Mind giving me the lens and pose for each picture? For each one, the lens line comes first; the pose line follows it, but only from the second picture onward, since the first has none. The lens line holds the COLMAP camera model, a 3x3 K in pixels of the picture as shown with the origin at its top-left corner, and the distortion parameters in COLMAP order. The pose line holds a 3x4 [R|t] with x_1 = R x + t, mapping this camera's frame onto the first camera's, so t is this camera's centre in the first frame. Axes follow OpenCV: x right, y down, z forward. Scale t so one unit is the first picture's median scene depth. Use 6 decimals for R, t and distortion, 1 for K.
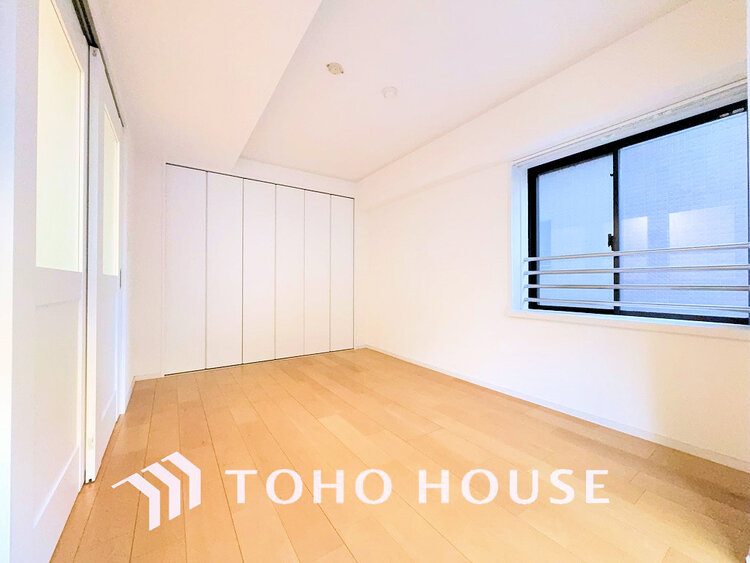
lens RADIAL K [[298.1, 0, 375.0], [0, 298.1, 281.5], [0, 0, 1]] dist [-0.000873, -0.000031]
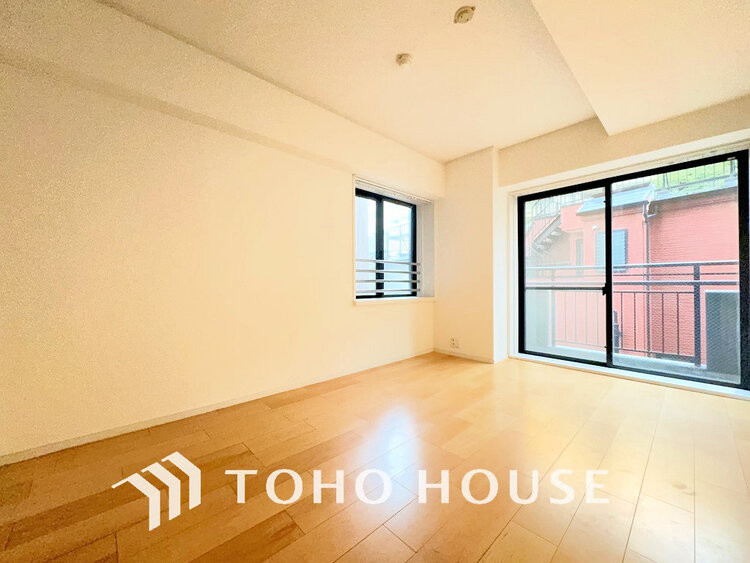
lens RADIAL K [[298.1, 0, 375.0], [0, 298.1, 281.5], [0, 0, 1]] dist [-0.000873, -0.000031]
pose [[-0.147863, -0.006685, 0.988985, -0.852736], [-0.005996, 0.999965, 0.005862, 0.010118], [-0.988990, -0.005063, -0.147898, 1.251786]]
